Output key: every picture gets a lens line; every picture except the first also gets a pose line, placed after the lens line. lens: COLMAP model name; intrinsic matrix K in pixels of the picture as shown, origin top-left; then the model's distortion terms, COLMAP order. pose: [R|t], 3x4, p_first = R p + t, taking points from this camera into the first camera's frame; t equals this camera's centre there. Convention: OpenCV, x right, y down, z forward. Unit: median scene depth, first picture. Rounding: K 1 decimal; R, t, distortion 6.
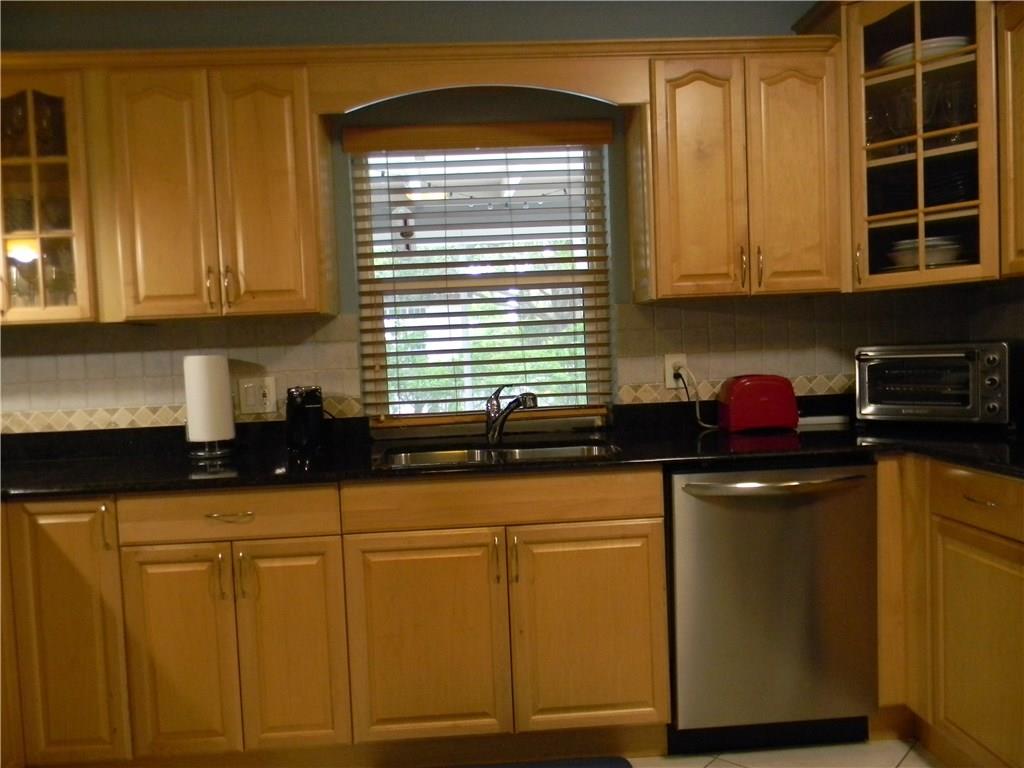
lens RADIAL K [[822.5, 0, 504.1], [0, 822.5, 393.9], [0, 0, 1]] dist [0.005672, -0.027232]
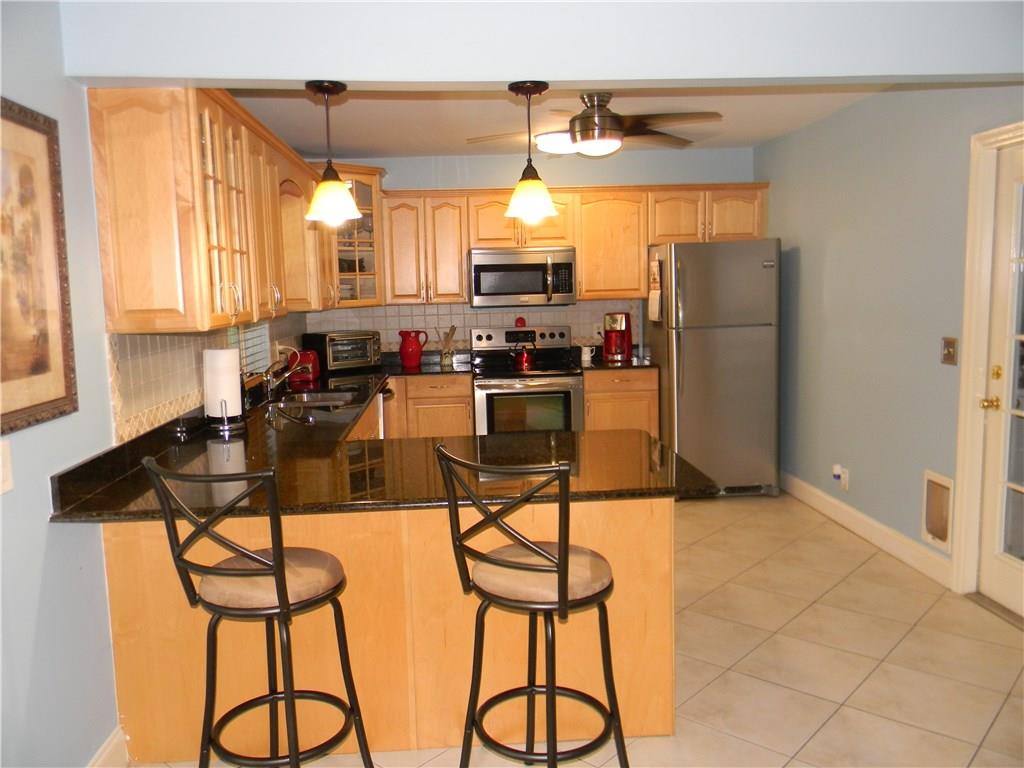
lens RADIAL K [[822.5, 0, 508.7], [0, 822.5, 383.8], [0, 0, 1]] dist [0.005672, -0.027232]
pose [[-0.005562, -0.074711, 0.997190, -1.677577], [0.084389, 0.993613, 0.074914, -0.052133], [-0.996417, 0.084569, 0.000778, 0.576425]]
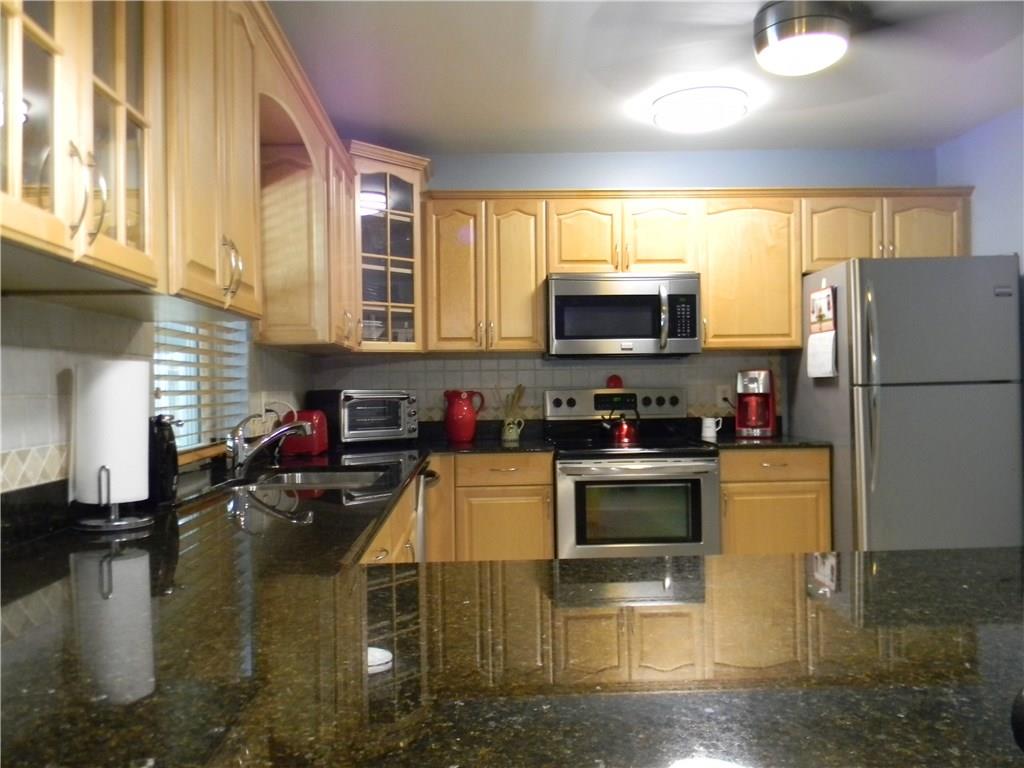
lens RADIAL K [[822.5, 0, 504.7], [0, 822.5, 387.2], [0, 0, 1]] dist [0.005672, -0.027232]
pose [[0.027646, 0.043087, 0.998689, -0.994005], [0.071660, 0.996415, -0.044973, 0.021129], [-0.997046, 0.072810, 0.024459, 0.711721]]
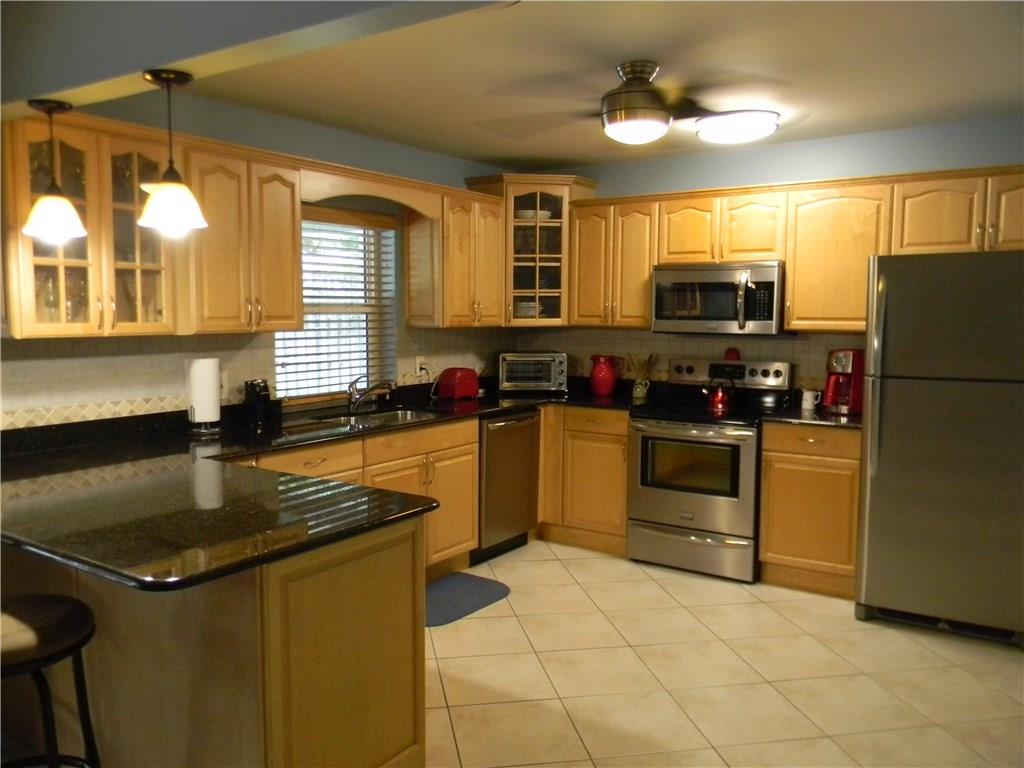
lens RADIAL K [[822.5, 0, 505.0], [0, 822.5, 381.0], [0, 0, 1]] dist [0.005672, -0.027232]
pose [[0.617847, -0.023595, 0.785944, -1.152443], [0.014703, 0.999722, 0.018455, -0.027817], [-0.786161, 0.000153, 0.618022, -0.233536]]
